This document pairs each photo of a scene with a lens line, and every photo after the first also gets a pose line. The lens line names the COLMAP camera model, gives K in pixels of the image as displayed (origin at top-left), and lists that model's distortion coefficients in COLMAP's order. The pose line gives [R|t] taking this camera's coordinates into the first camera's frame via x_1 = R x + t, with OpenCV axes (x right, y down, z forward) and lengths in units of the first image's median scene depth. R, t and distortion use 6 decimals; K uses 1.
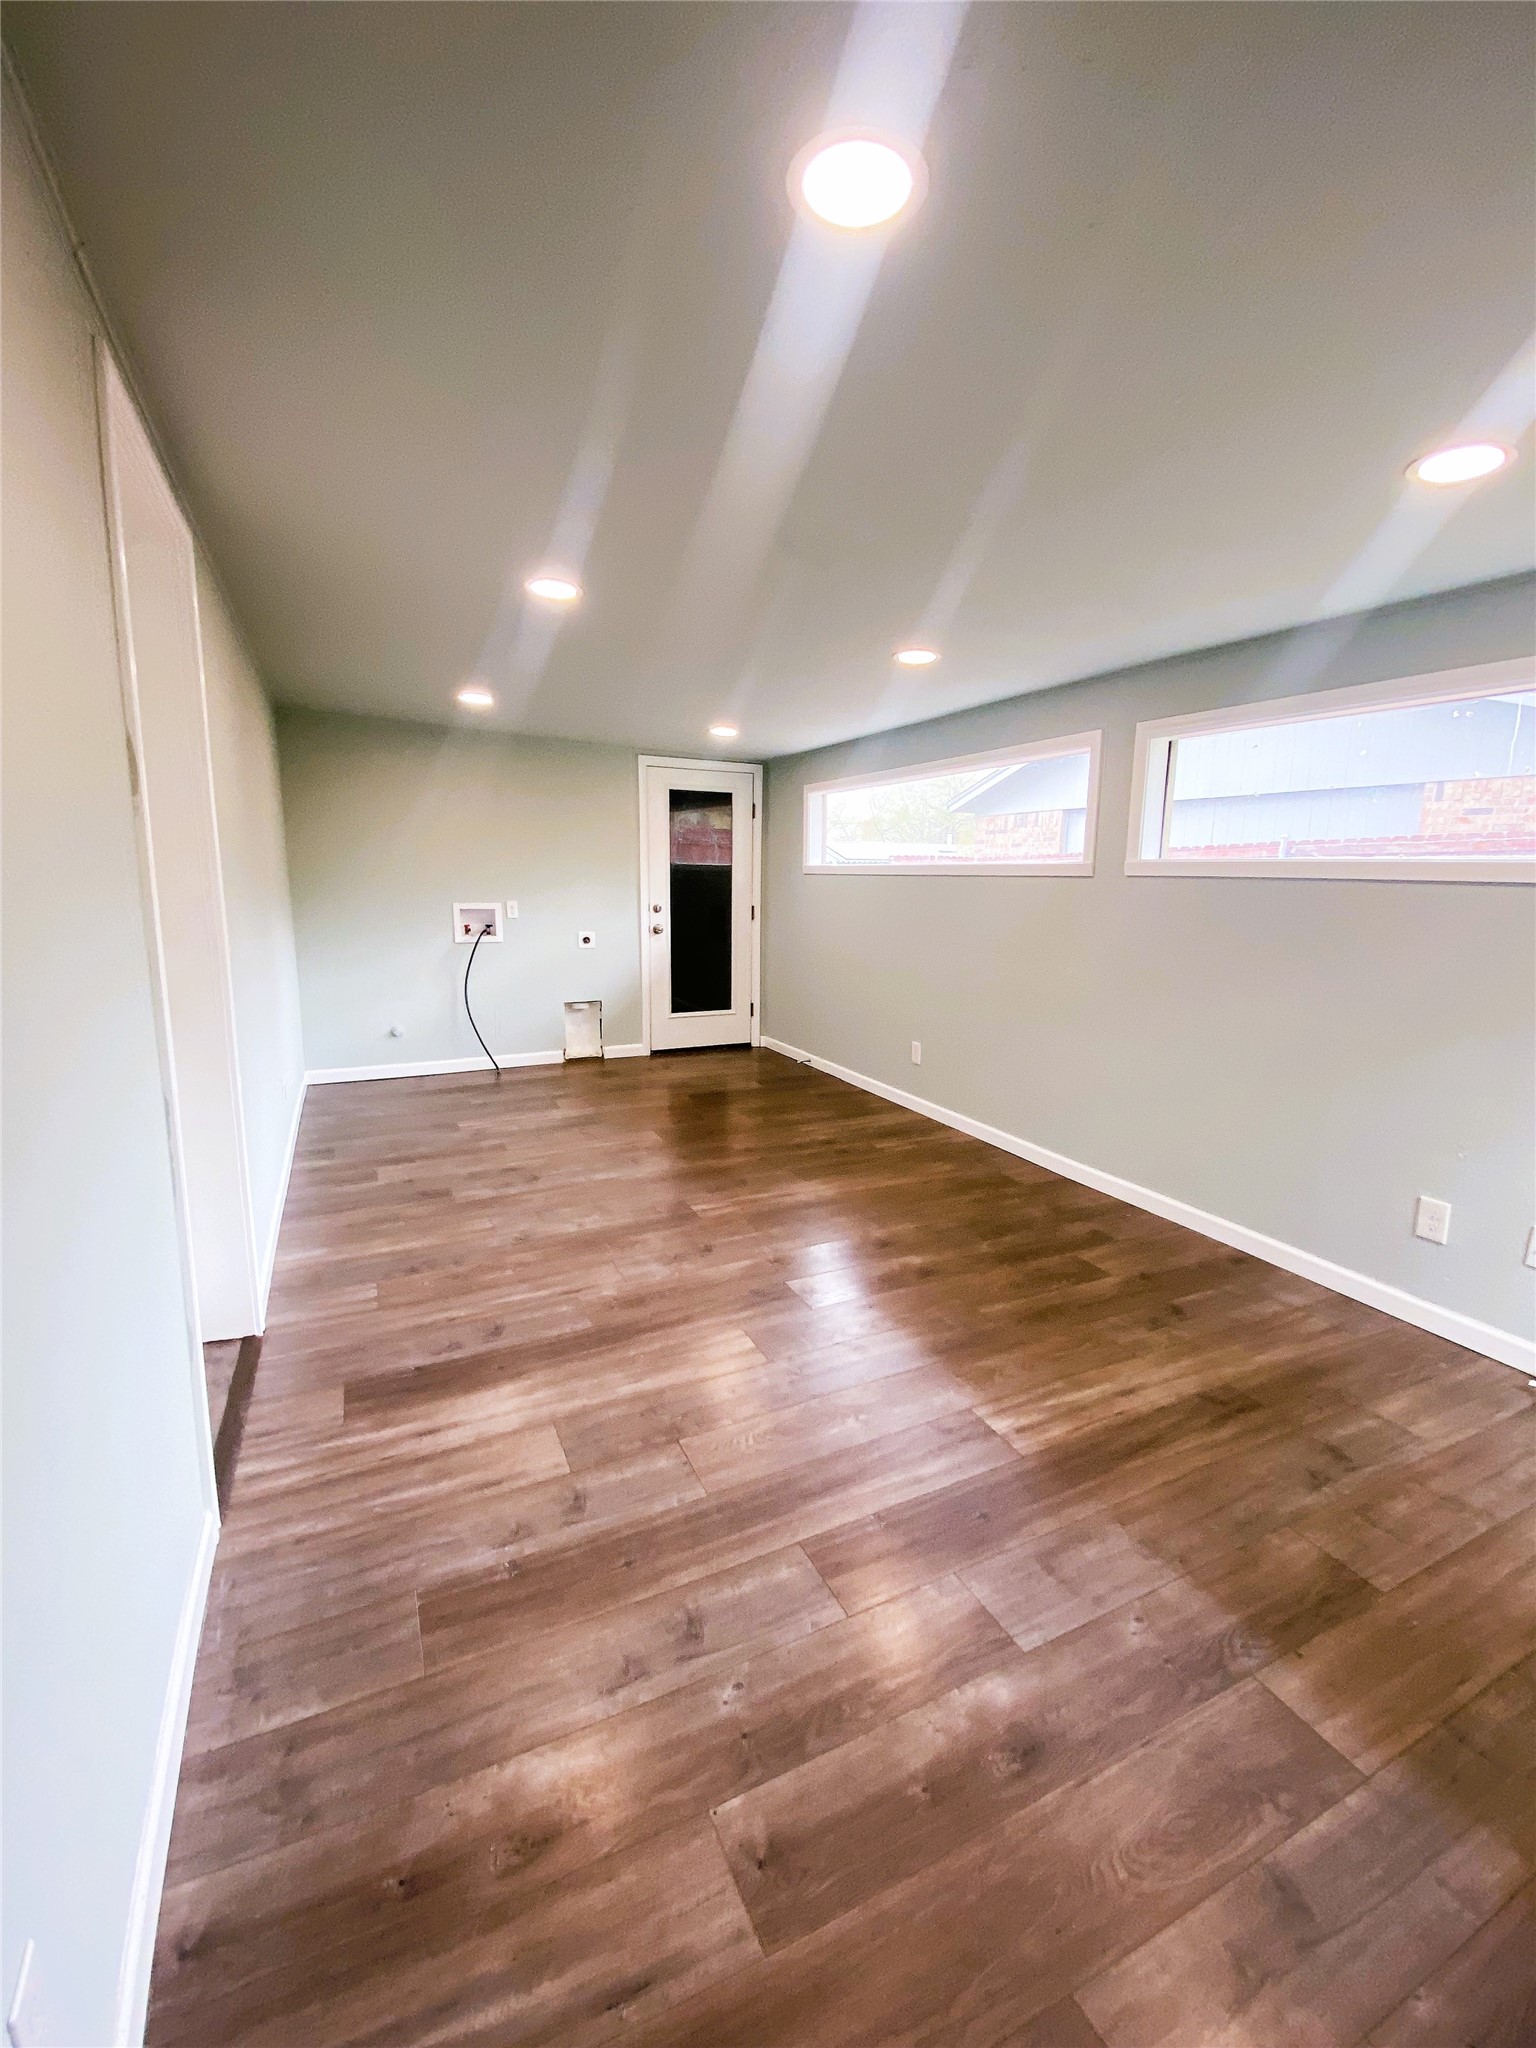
lens RADIAL K [[865.3, 0, 761.8], [0, 865.3, 1014.3], [0, 0, 1]] dist [0.034842, -0.021581]
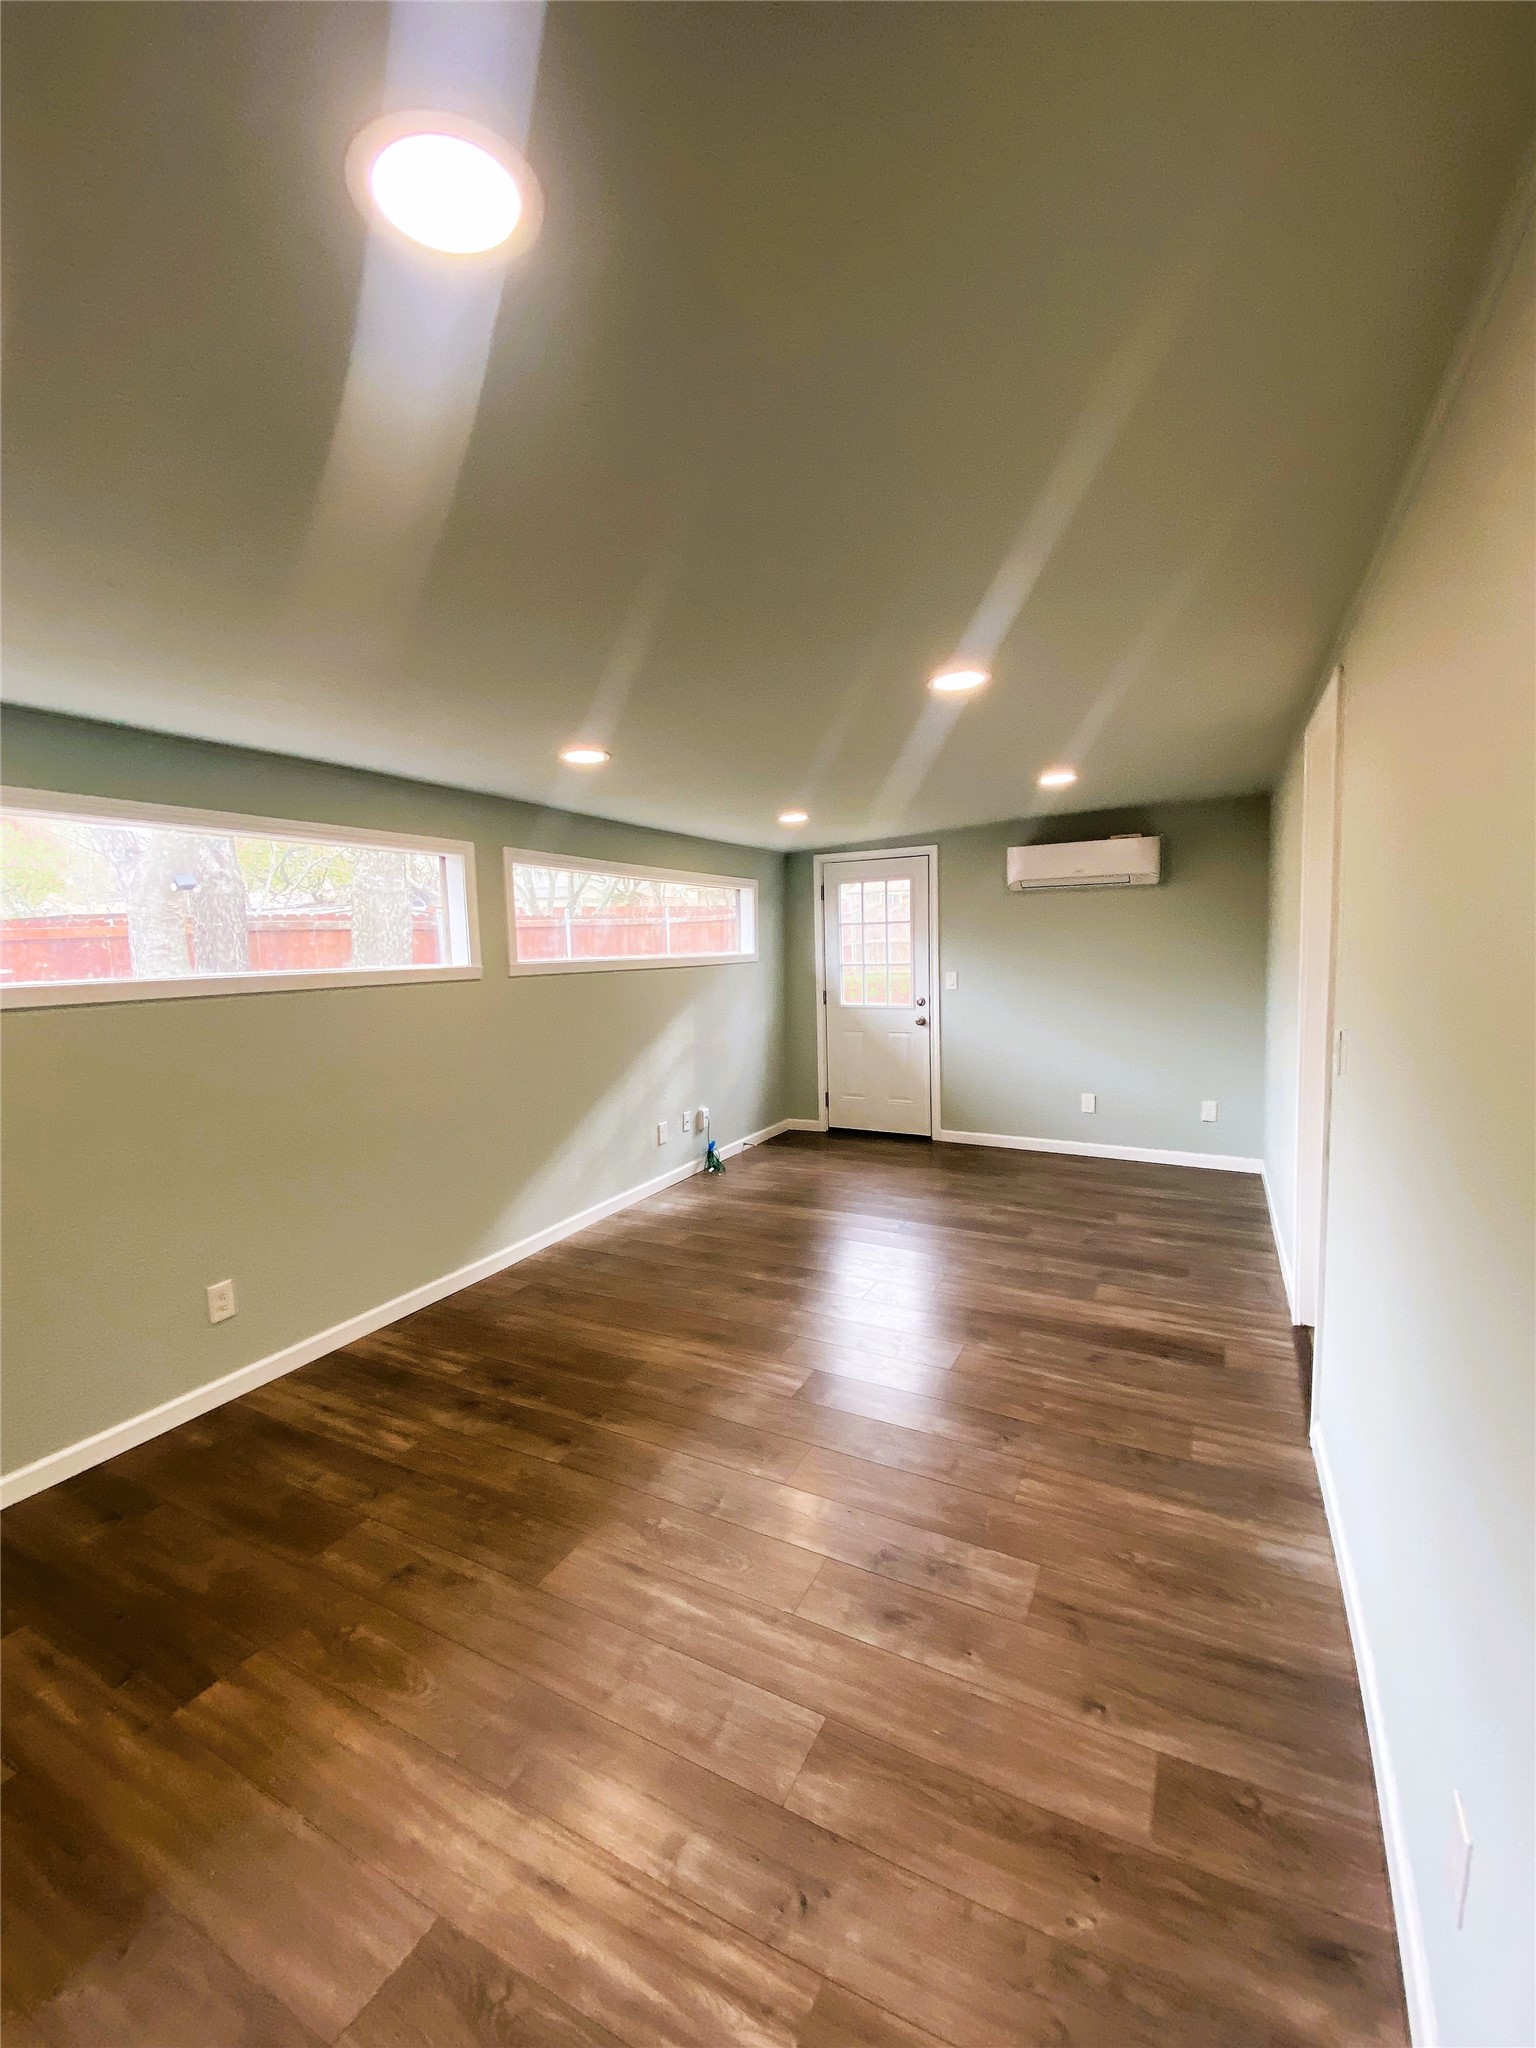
lens RADIAL K [[865.3, 0, 761.8], [0, 865.3, 1014.3], [0, 0, 1]] dist [0.034842, -0.021581]
pose [[-0.610730, -0.067904, 0.788922, -0.846658], [0.146561, 0.969408, 0.196897, -0.353807], [-0.778157, 0.235876, -0.582094, 1.753346]]
